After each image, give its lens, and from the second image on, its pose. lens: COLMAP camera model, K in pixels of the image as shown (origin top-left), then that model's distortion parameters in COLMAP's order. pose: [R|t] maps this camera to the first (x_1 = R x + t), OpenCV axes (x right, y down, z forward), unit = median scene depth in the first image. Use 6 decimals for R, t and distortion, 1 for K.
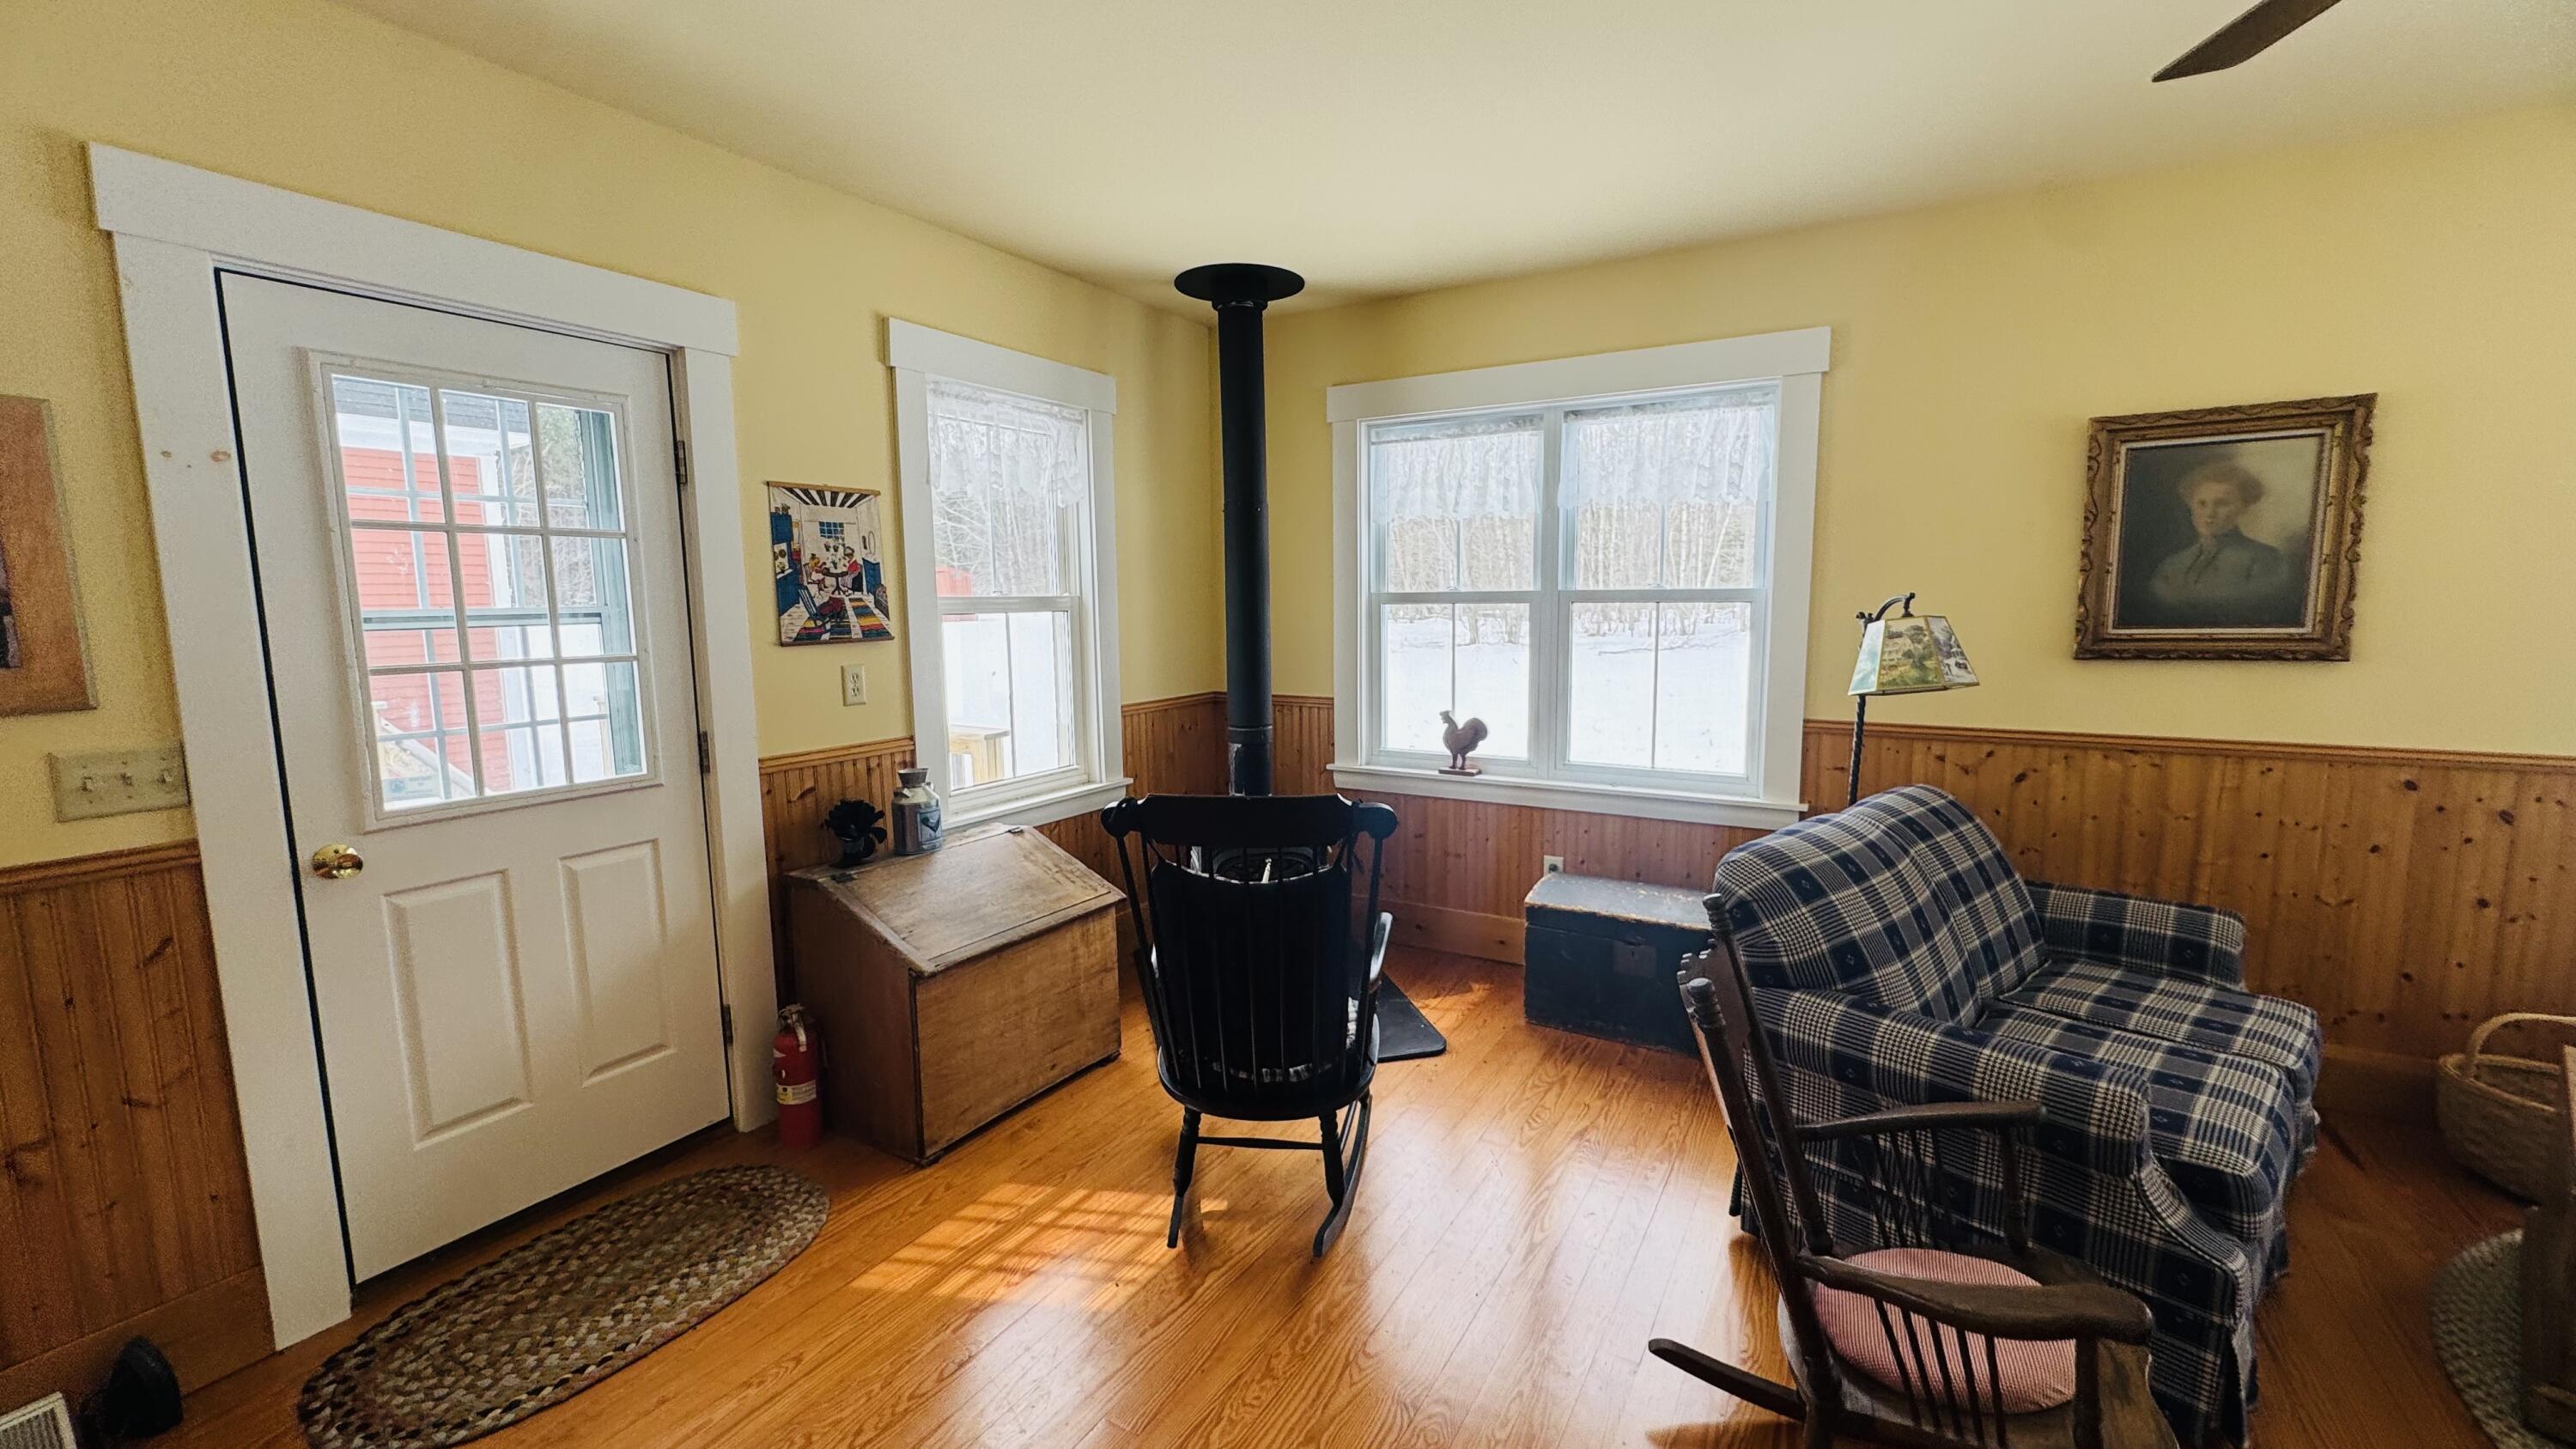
lens RADIAL K [[1028.3, 0, 1290.4], [0, 1028.3, 722.7], [0, 0, 1]] dist [-0.003555, 0.000190]
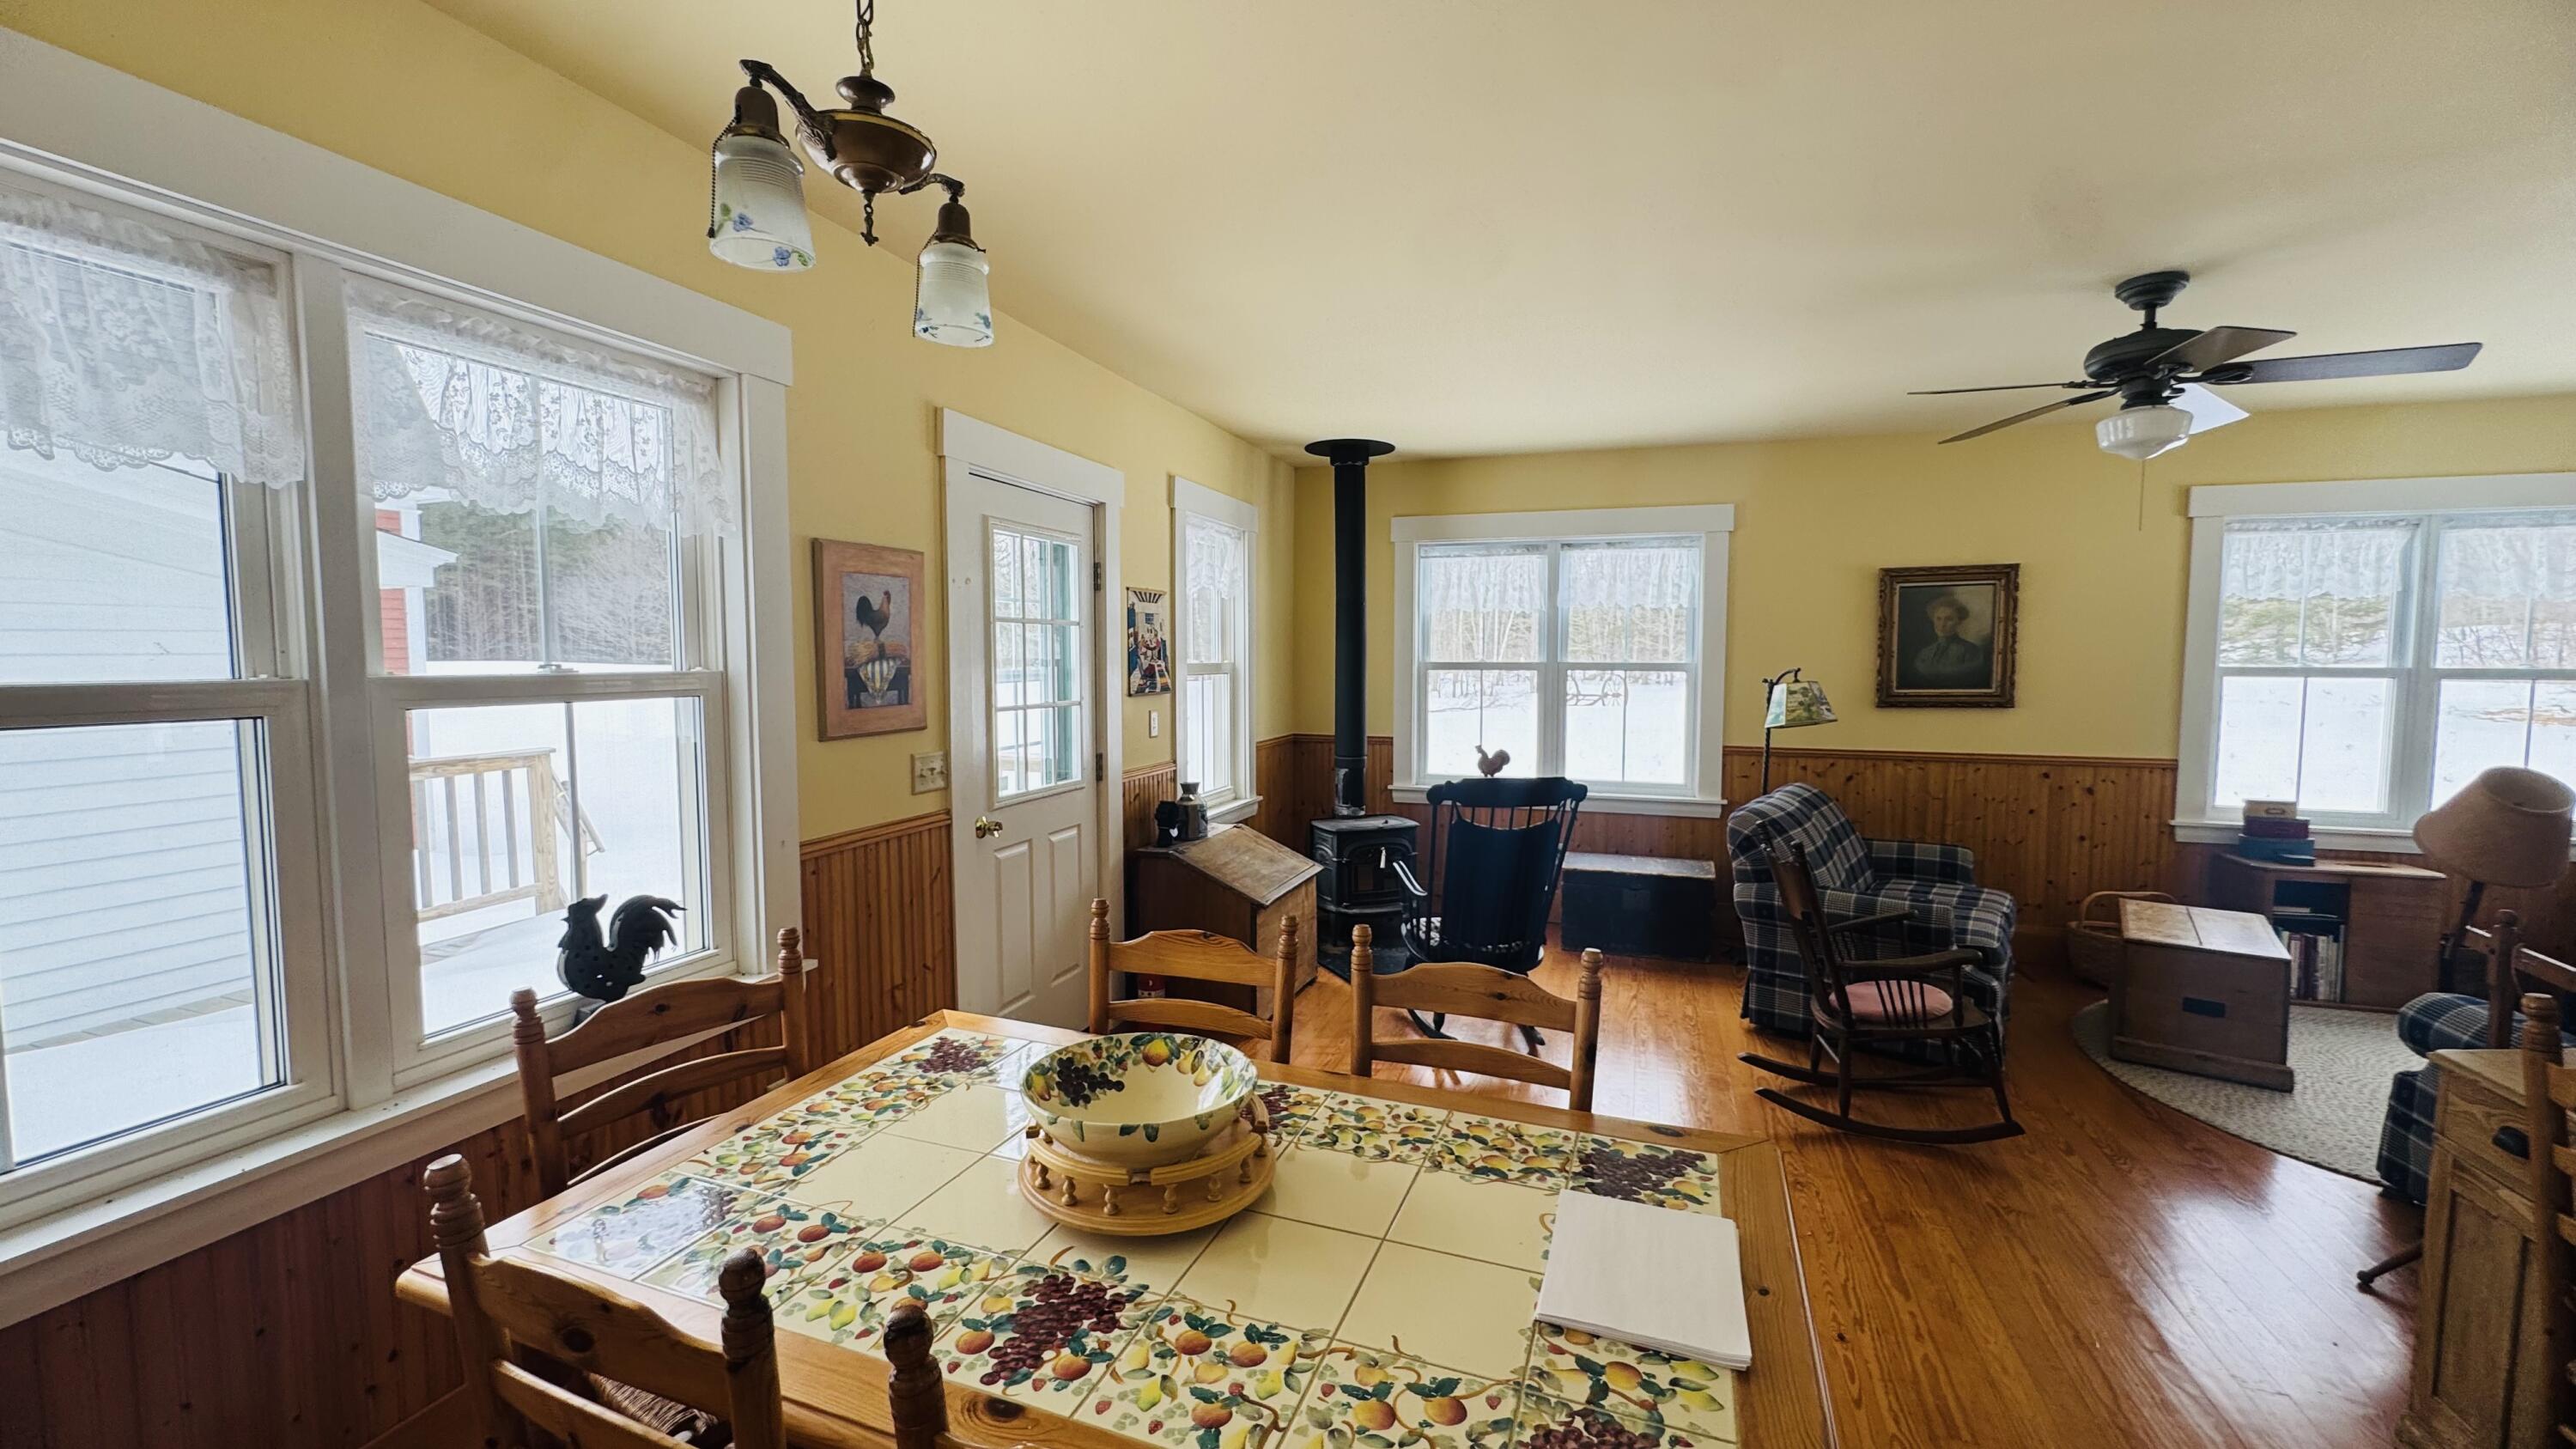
lens RADIAL K [[1028.3, 0, 1288.9], [0, 1028.3, 723.5], [0, 0, 1]] dist [-0.003555, 0.000190]
pose [[0.979099, -0.001864, 0.203375, -0.586164], [0.013520, 0.998343, -0.055935, 0.051831], [-0.202933, 0.057515, 0.977502, -0.508063]]
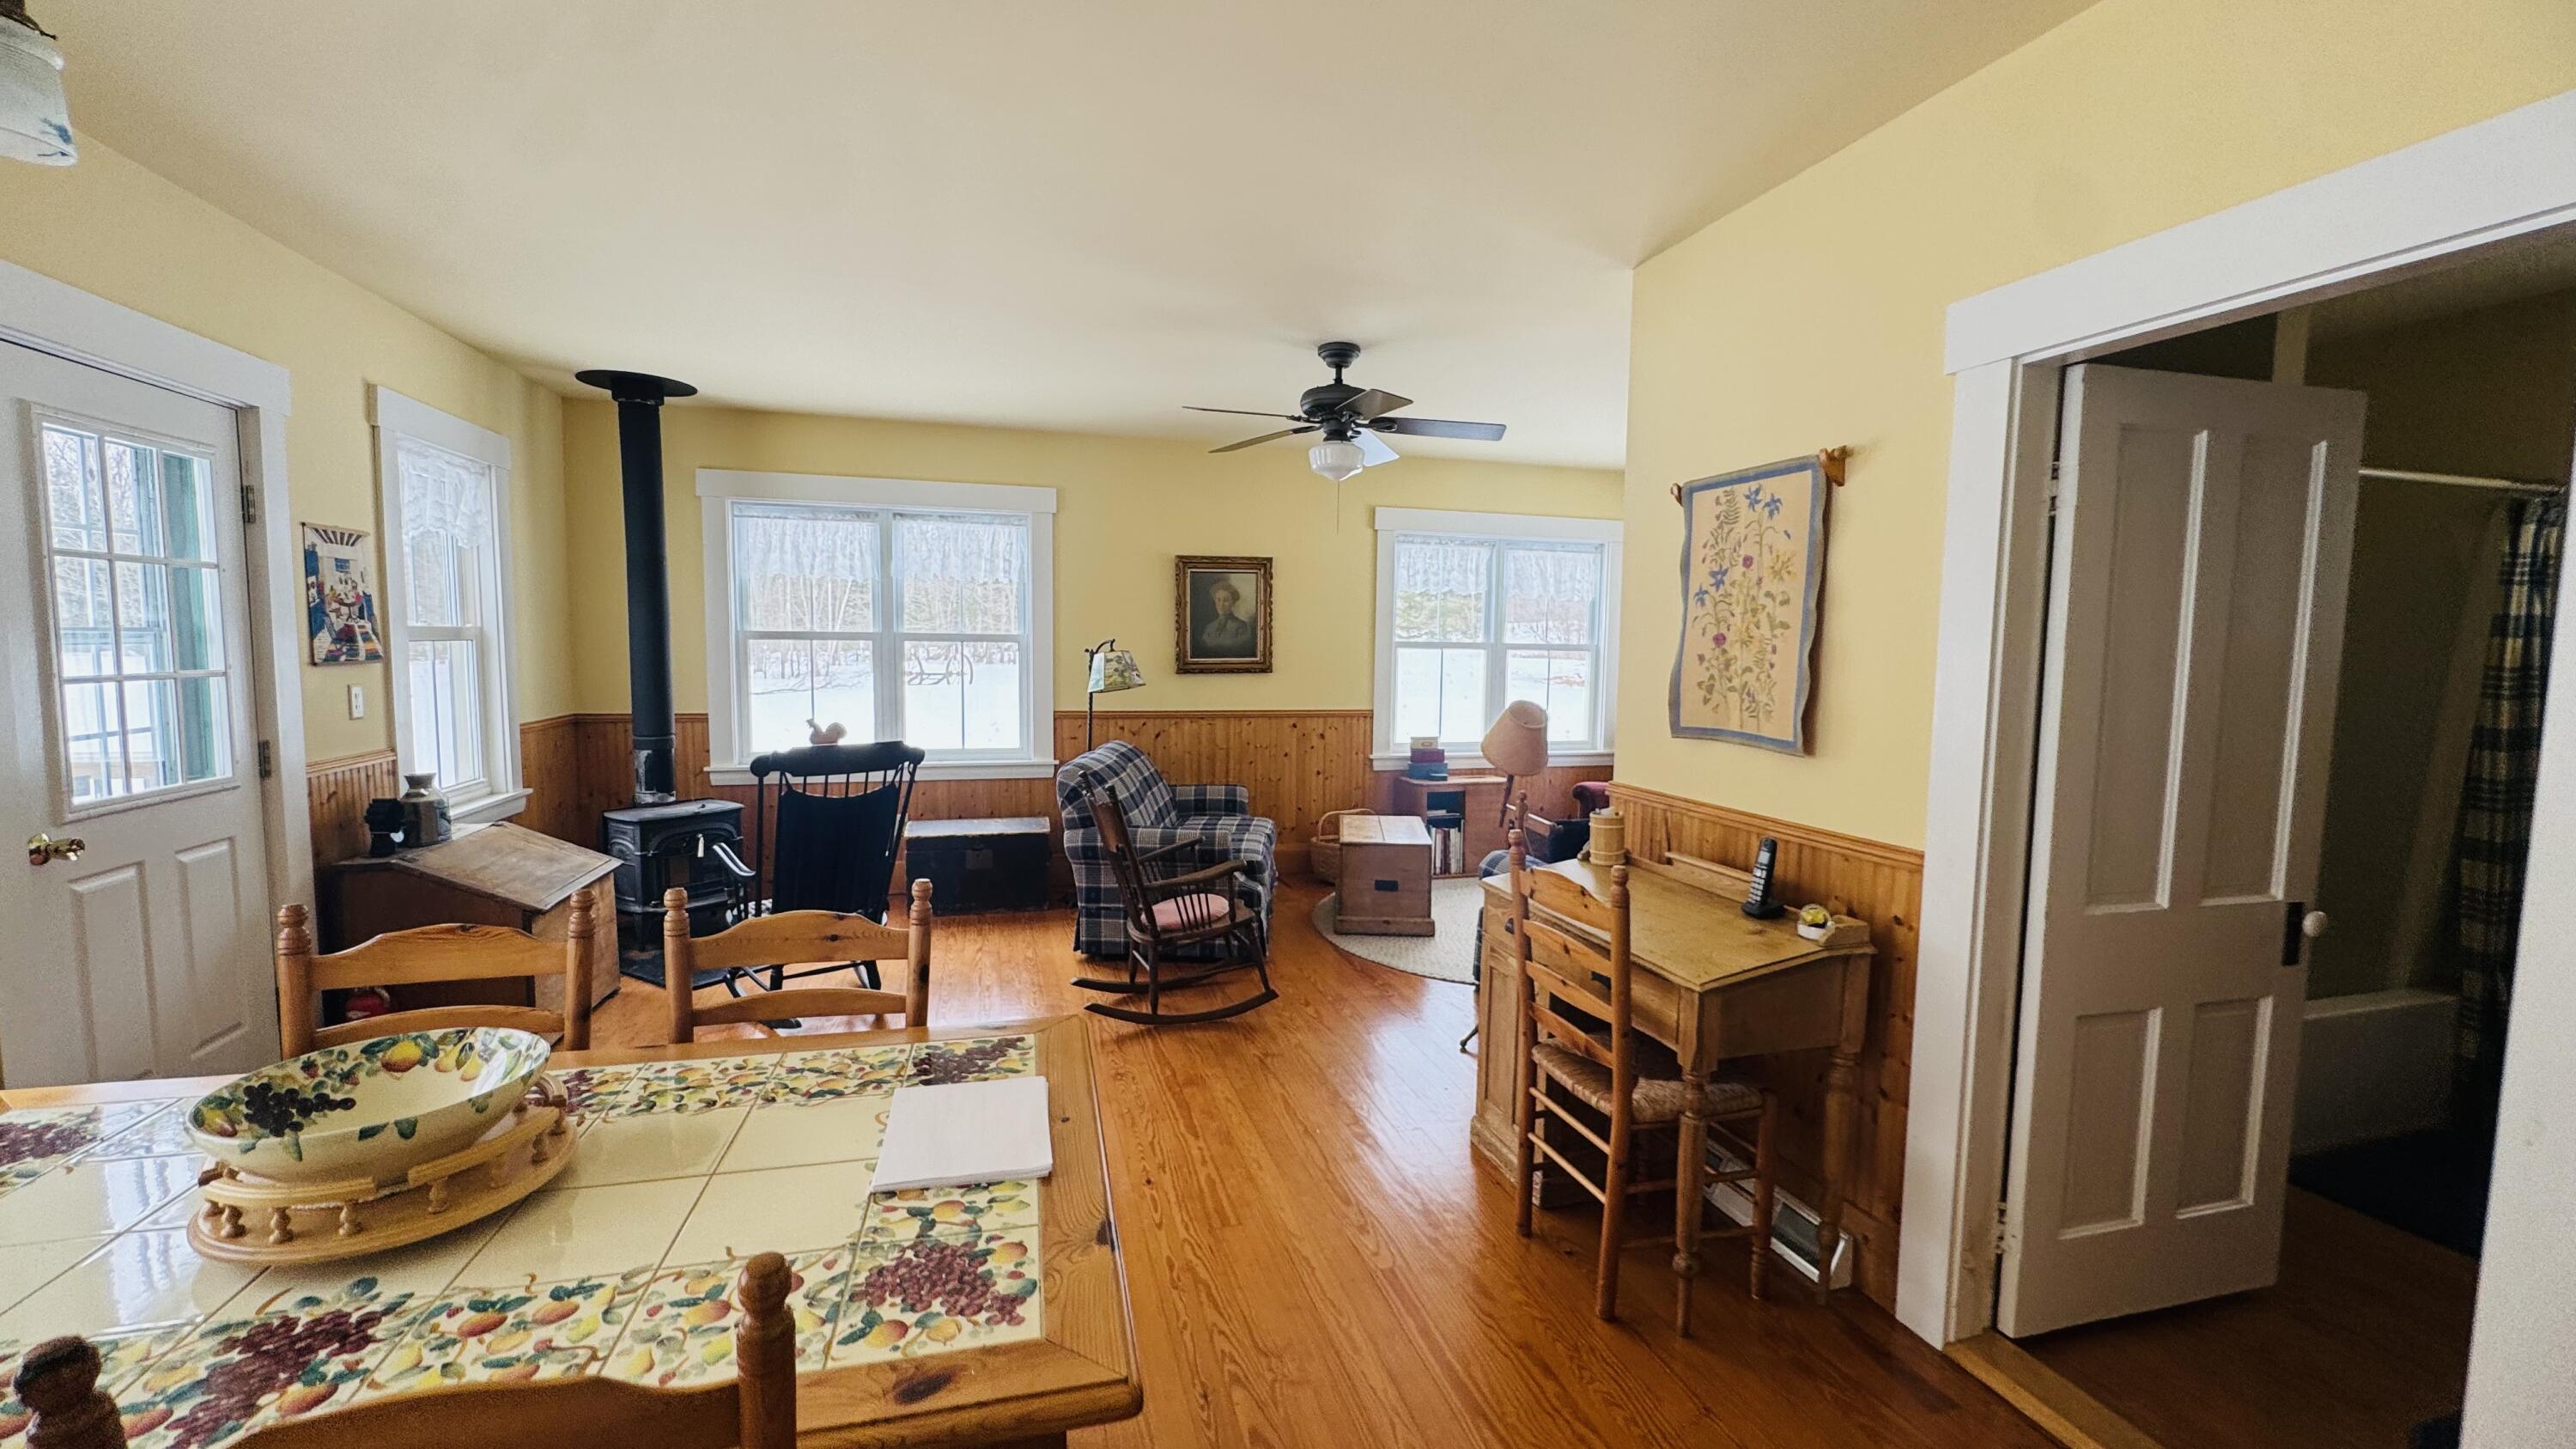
lens RADIAL K [[1028.3, 0, 1289.3], [0, 1028.3, 723.3], [0, 0, 1]] dist [-0.003555, 0.000190]
pose [[0.681850, -0.039787, 0.730409, -0.604592], [0.069488, 0.997527, -0.010531, 0.077813], [-0.728184, 0.057935, 0.682929, -0.572351]]
